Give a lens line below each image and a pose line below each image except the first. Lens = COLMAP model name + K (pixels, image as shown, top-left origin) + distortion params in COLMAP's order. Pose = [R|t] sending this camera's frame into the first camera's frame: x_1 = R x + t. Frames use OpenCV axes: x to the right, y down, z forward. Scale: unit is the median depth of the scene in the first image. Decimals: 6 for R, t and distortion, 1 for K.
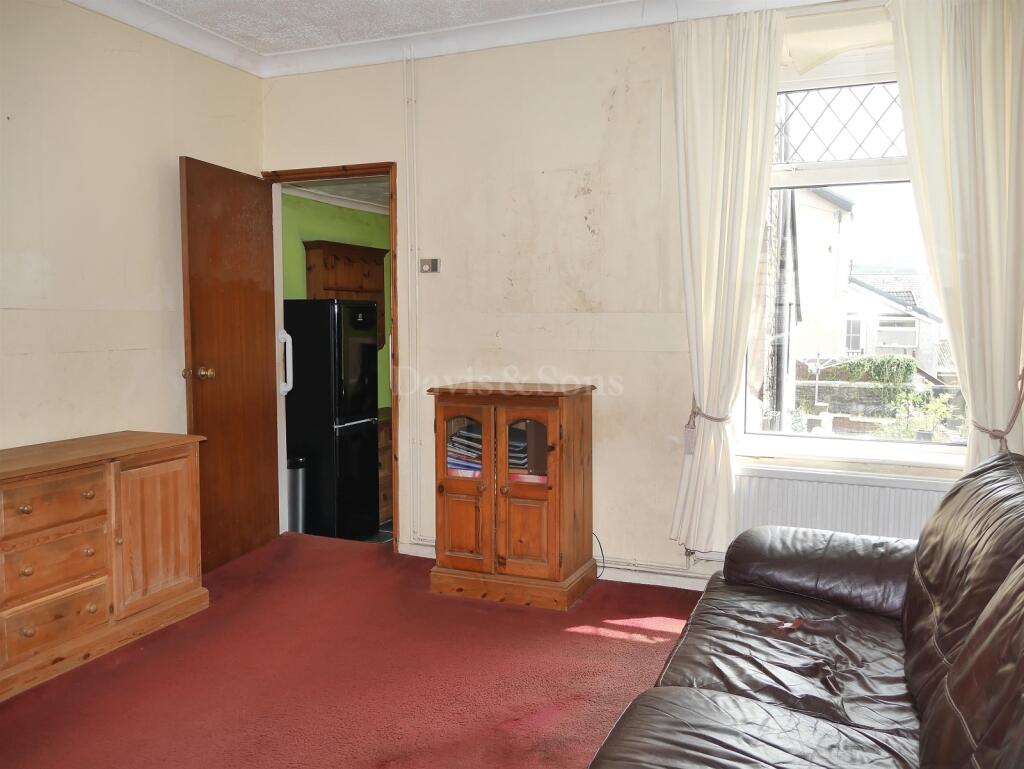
lens RADIAL K [[845.9, 0, 513.5], [0, 845.9, 390.1], [0, 0, 1]] dist [-0.030386, 0.013343]
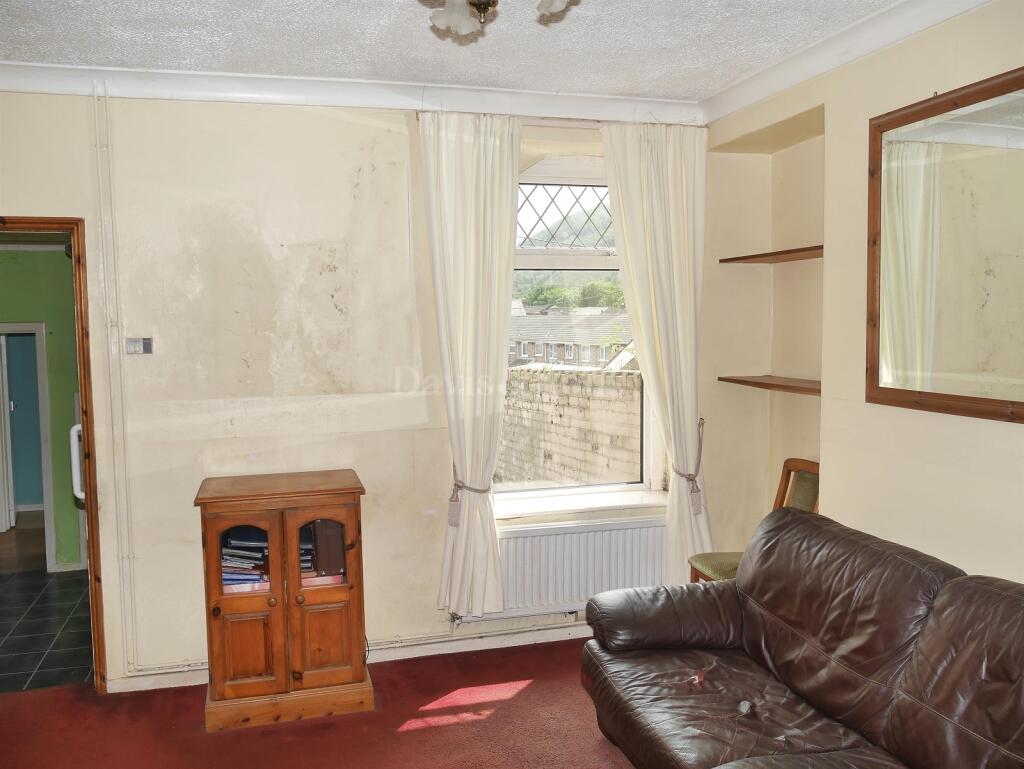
lens RADIAL K [[845.9, 0, 506.4], [0, 845.9, 385.7], [0, 0, 1]] dist [-0.030386, 0.013343]
pose [[0.777016, -0.061400, 0.626479, -0.385247], [0.064361, 0.997765, 0.017962, -0.111757], [-0.626182, 0.026364, 0.779231, 0.137645]]
